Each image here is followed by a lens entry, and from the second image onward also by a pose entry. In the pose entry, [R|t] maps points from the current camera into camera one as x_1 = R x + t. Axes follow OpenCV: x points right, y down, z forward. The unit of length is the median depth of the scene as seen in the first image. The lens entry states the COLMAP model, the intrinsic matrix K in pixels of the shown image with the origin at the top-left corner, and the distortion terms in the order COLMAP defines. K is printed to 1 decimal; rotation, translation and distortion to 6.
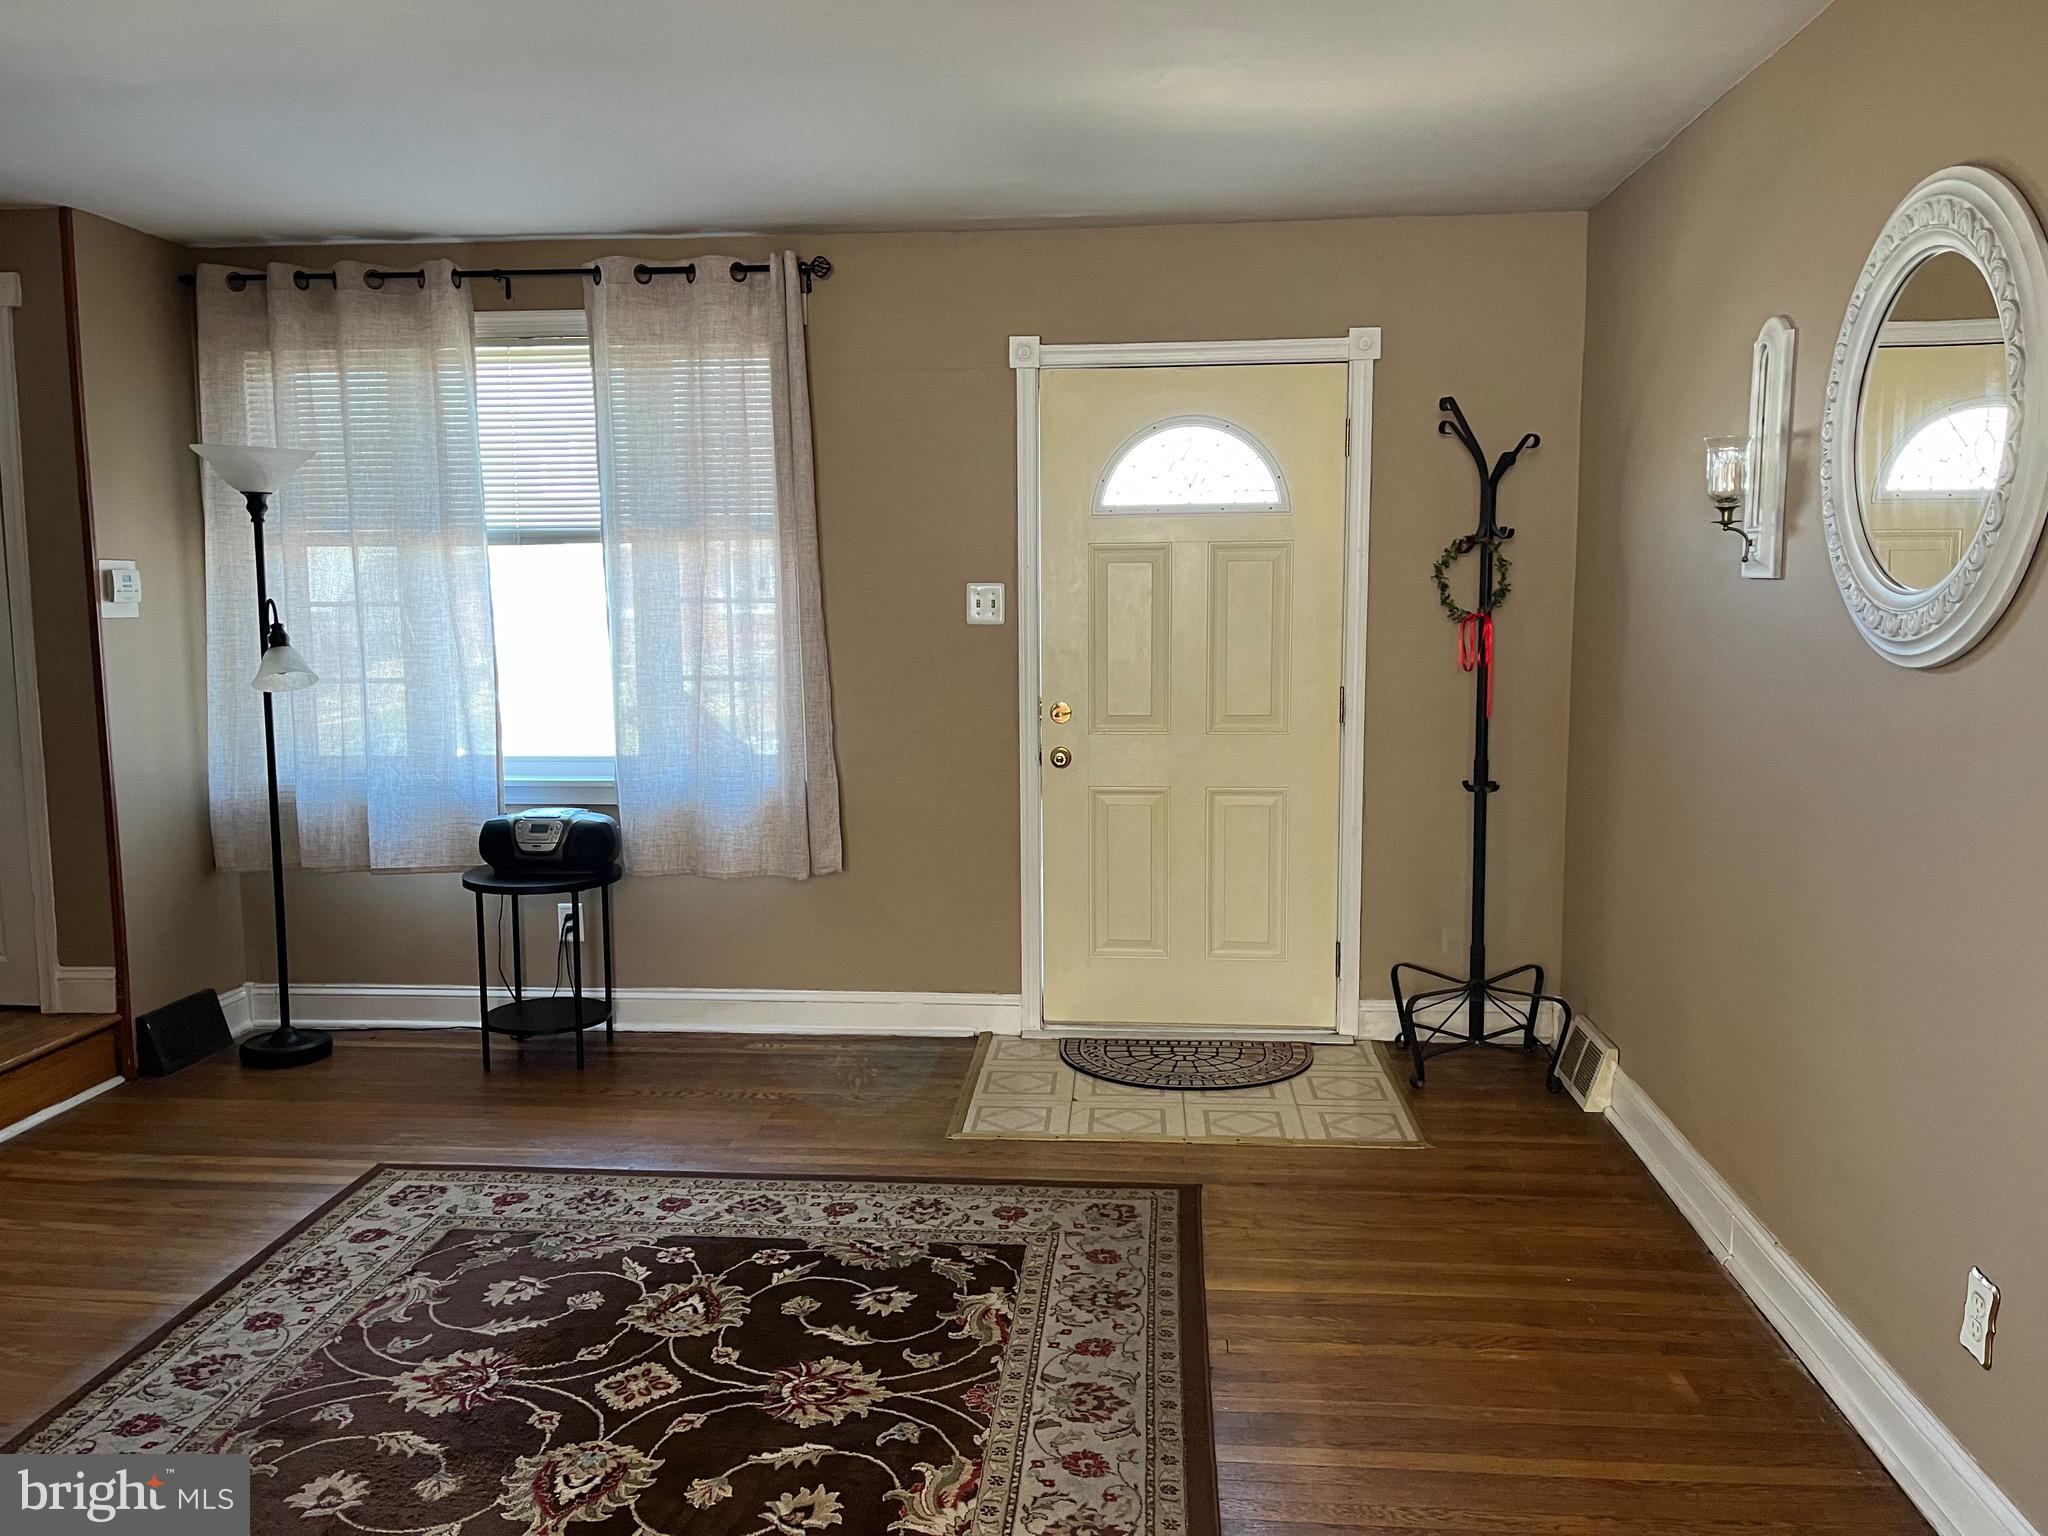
lens RADIAL K [[1556.7, 0, 1019.8], [0, 1556.7, 761.5], [0, 0, 1]] dist [0.063474, -0.058342]
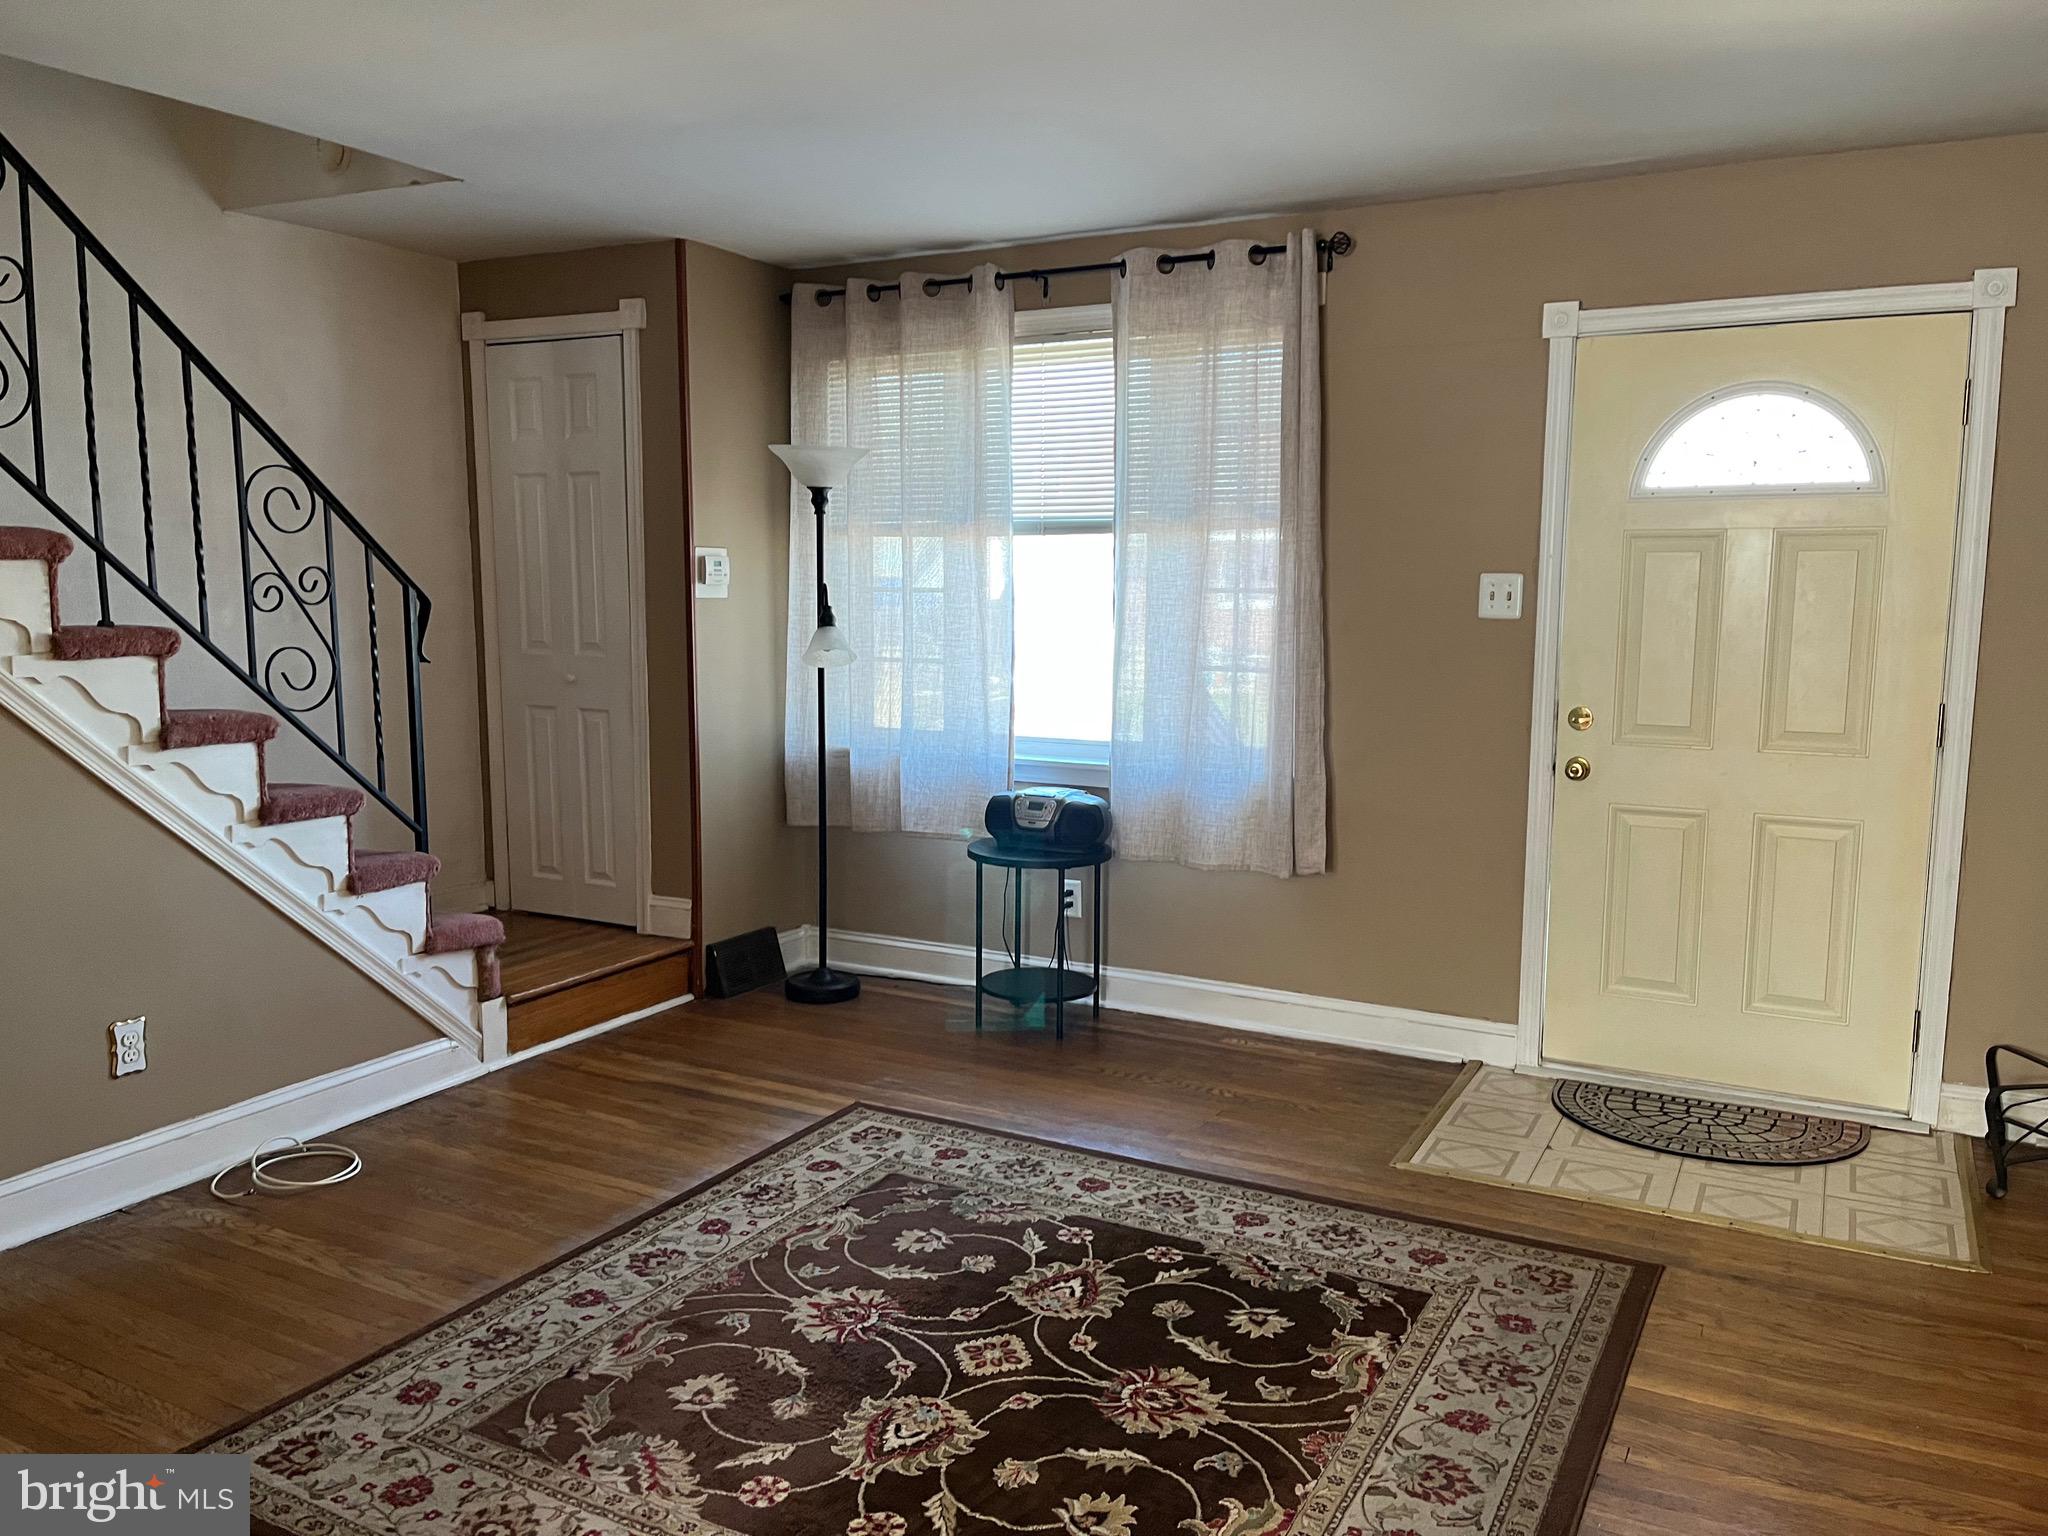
lens RADIAL K [[1557.3, 0, 1032.0], [0, 1557.3, 770.0], [0, 0, 1]] dist [0.060990, -0.055061]
pose [[0.919403, 0.060798, -0.388590, 0.118440], [-0.057079, 0.998146, 0.021119, -0.003961], [0.389154, 0.002763, 0.921169, 0.054324]]
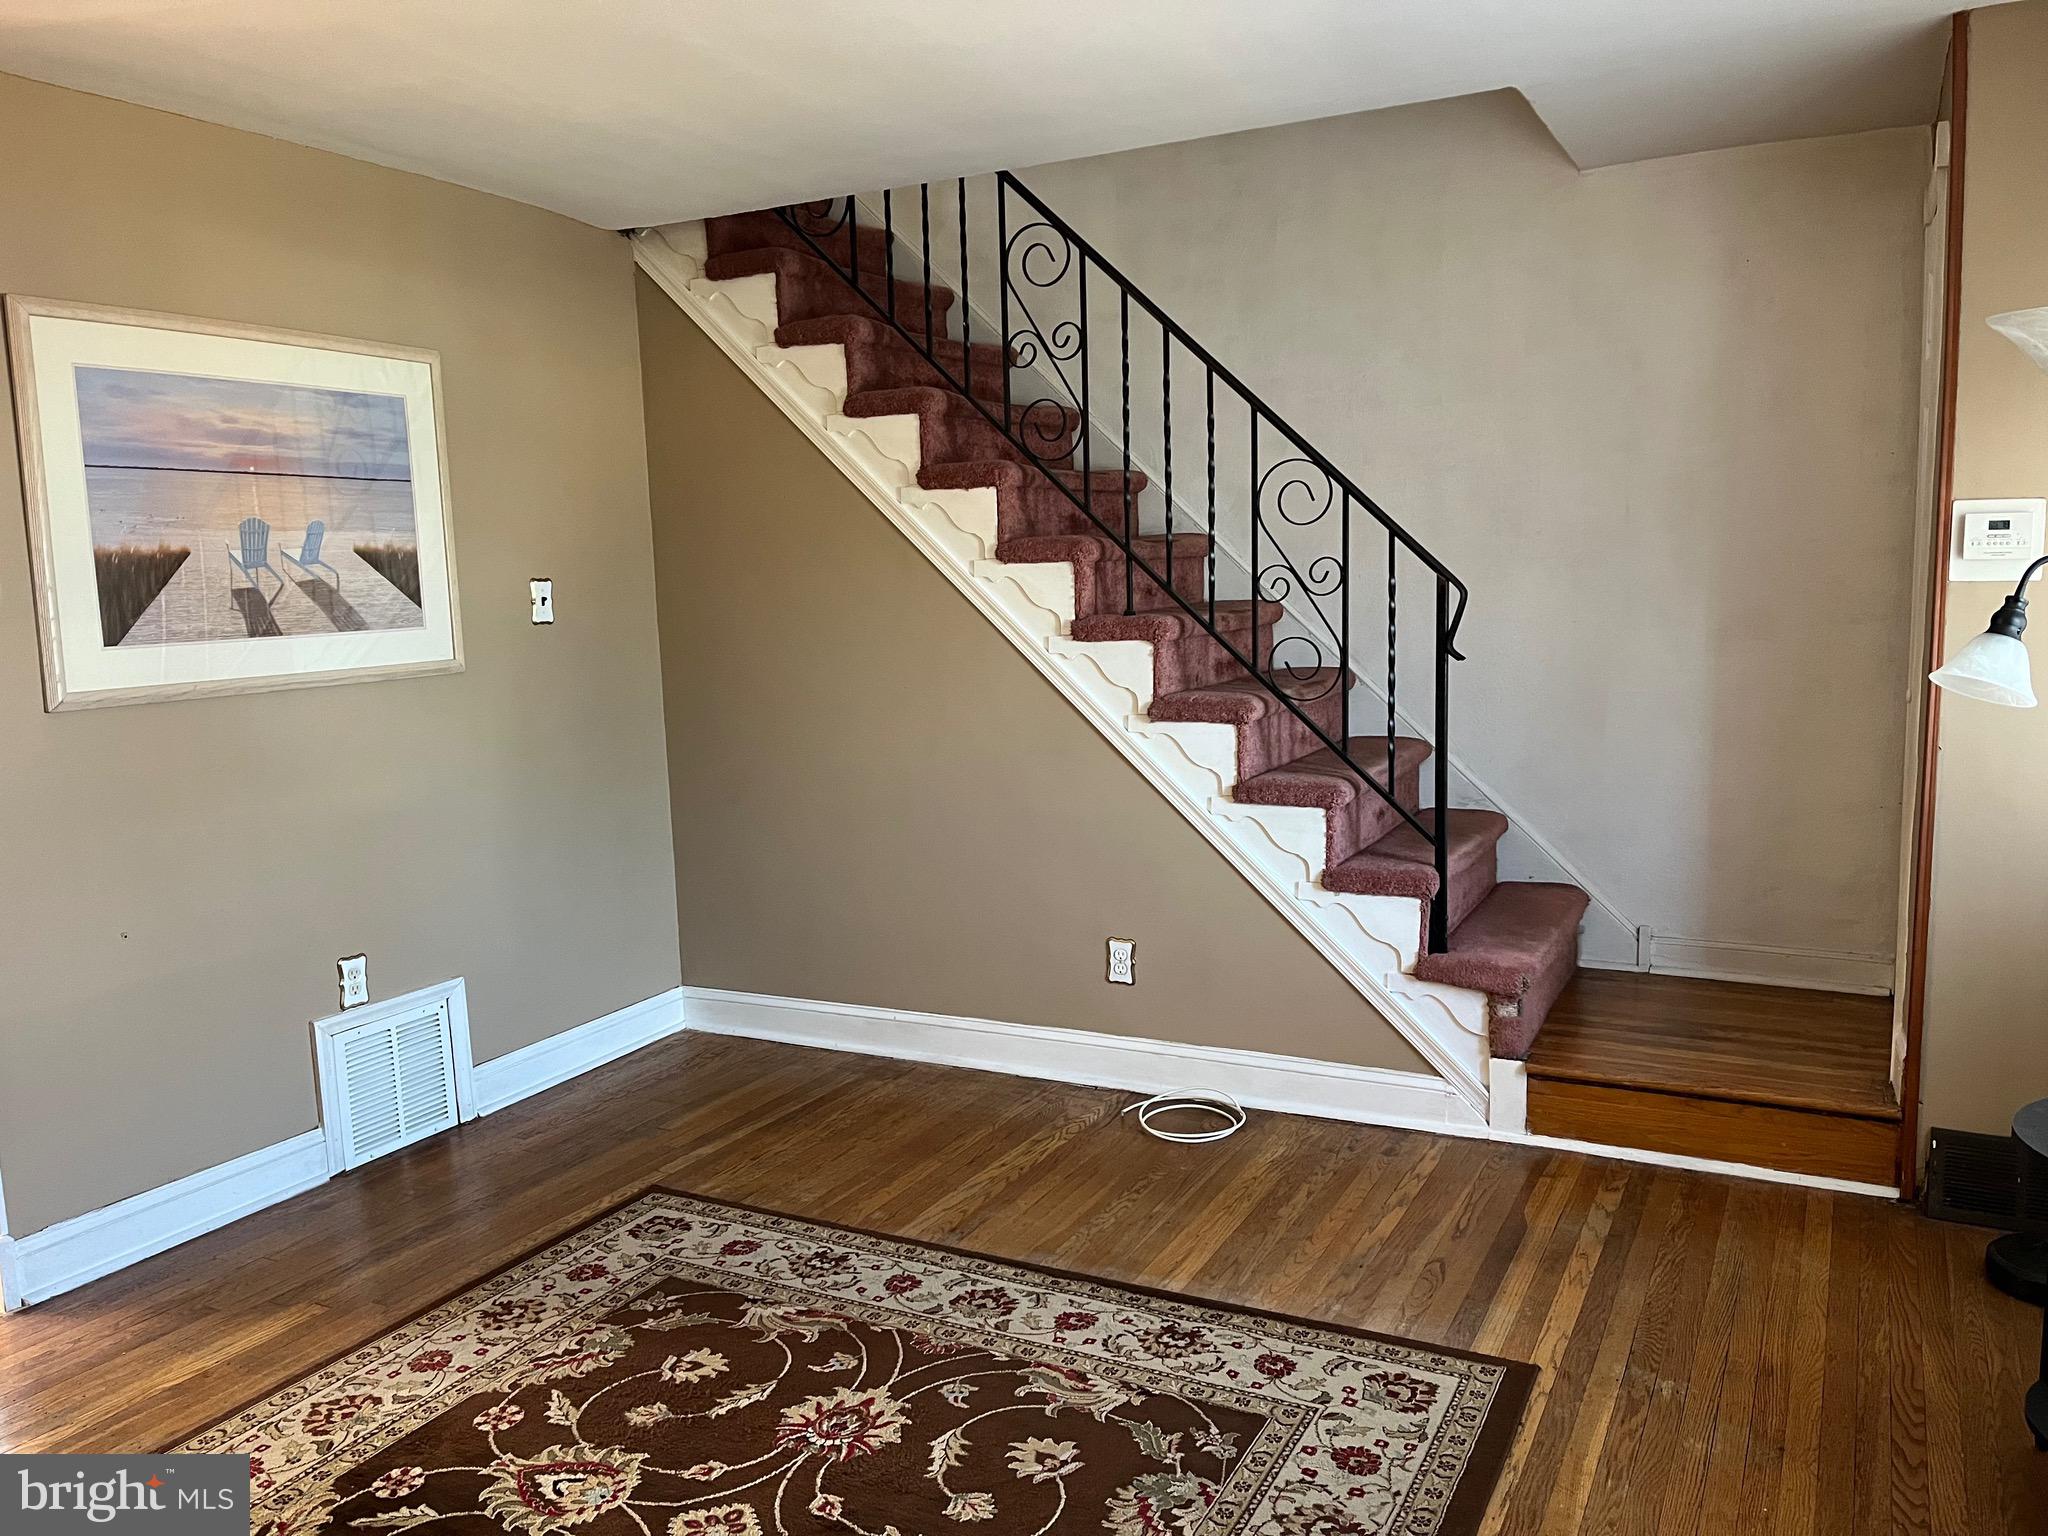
lens RADIAL K [[1557.3, 0, 1032.0], [0, 1557.3, 770.0], [0, 0, 1]] dist [0.060990, -0.055061]
pose [[-0.376413, 0.136510, -0.916340, 0.312917], [-0.076607, 0.981111, 0.177628, -0.124739], [0.923279, 0.137059, -0.358845, 1.080739]]
